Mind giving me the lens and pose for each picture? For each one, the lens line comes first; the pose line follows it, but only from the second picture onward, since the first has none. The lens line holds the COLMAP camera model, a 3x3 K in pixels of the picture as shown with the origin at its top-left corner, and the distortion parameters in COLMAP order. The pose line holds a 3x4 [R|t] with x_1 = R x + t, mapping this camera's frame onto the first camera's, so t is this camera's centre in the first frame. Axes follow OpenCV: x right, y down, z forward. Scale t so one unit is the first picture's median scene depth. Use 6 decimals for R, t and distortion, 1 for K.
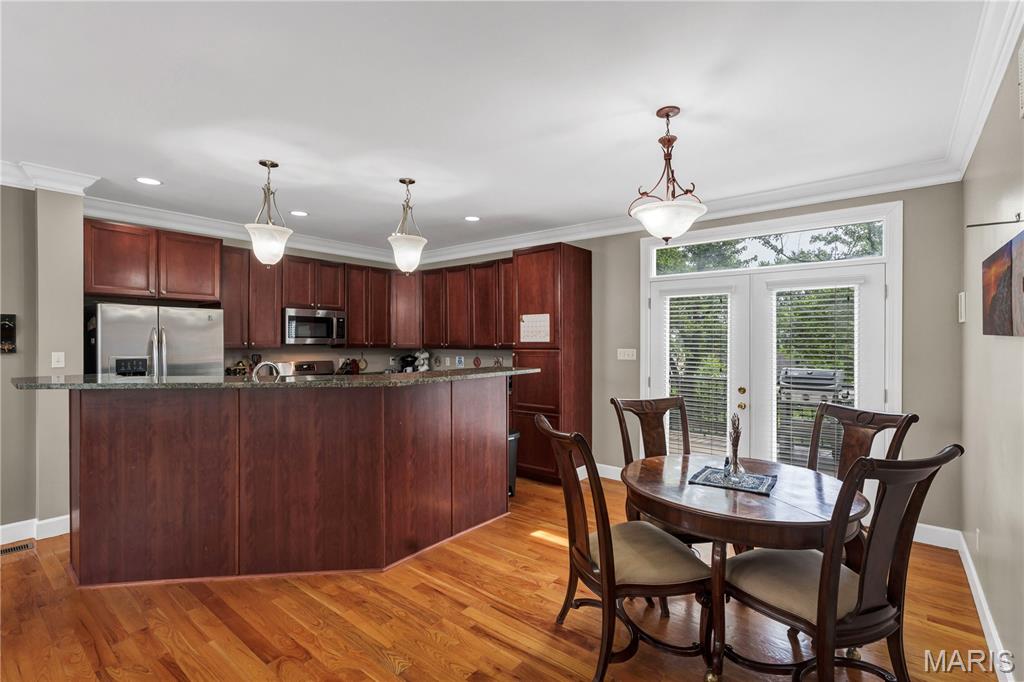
lens RADIAL K [[472.0, 0, 512.0], [0, 472.0, 341.0], [0, 0, 1]] dist [-0.000916, -0.000038]
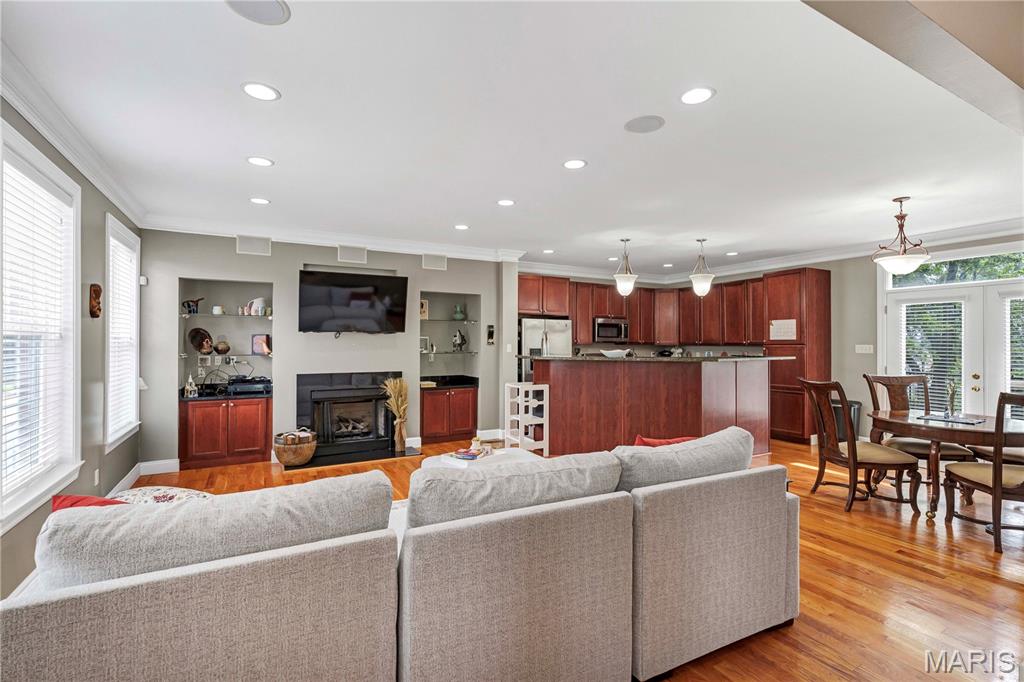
lens RADIAL K [[460.2, 0, 512.0], [0, 460.2, 341.0], [0, 0, 1]] dist [0.002674, 0.000464]
pose [[0.924334, 0.000062, -0.381585, -0.180214], [-0.002396, 0.999981, -0.005643, 0.016313], [0.381577, 0.006130, 0.924317, -0.581744]]
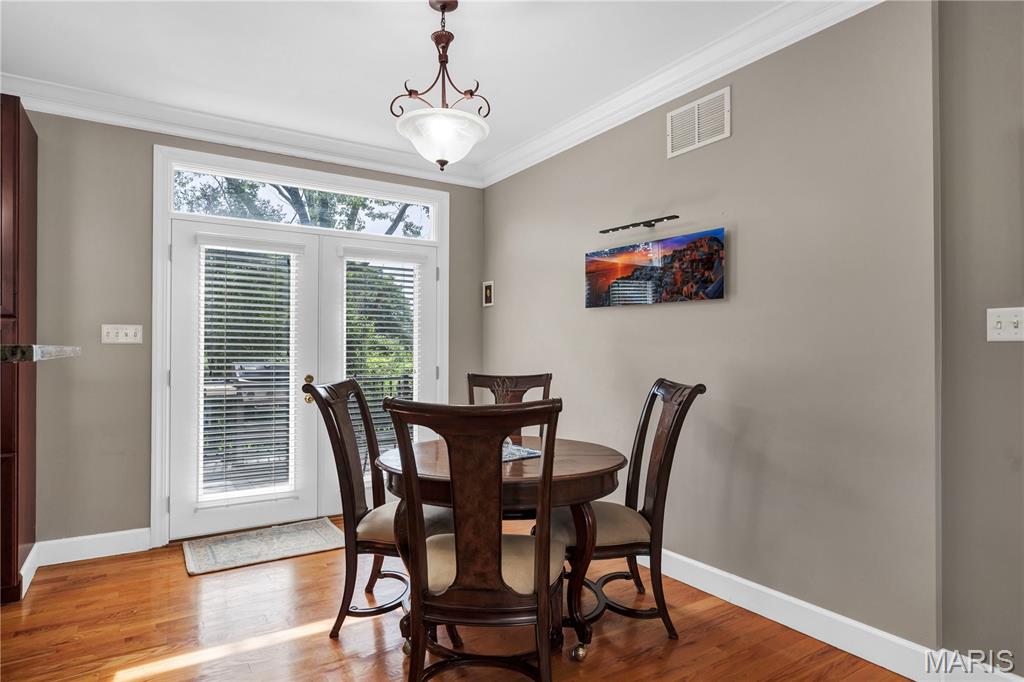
lens RADIAL K [[584.4, 0, 512.0], [0, 584.4, 341.0], [0, 0, 1]] dist [-0.000128, 0.000005]
pose [[0.315905, 0.013641, 0.948693, -0.307582], [0.001173, 0.999890, -0.014768, 0.051009], [-0.948790, 0.005778, 0.315854, 0.332035]]
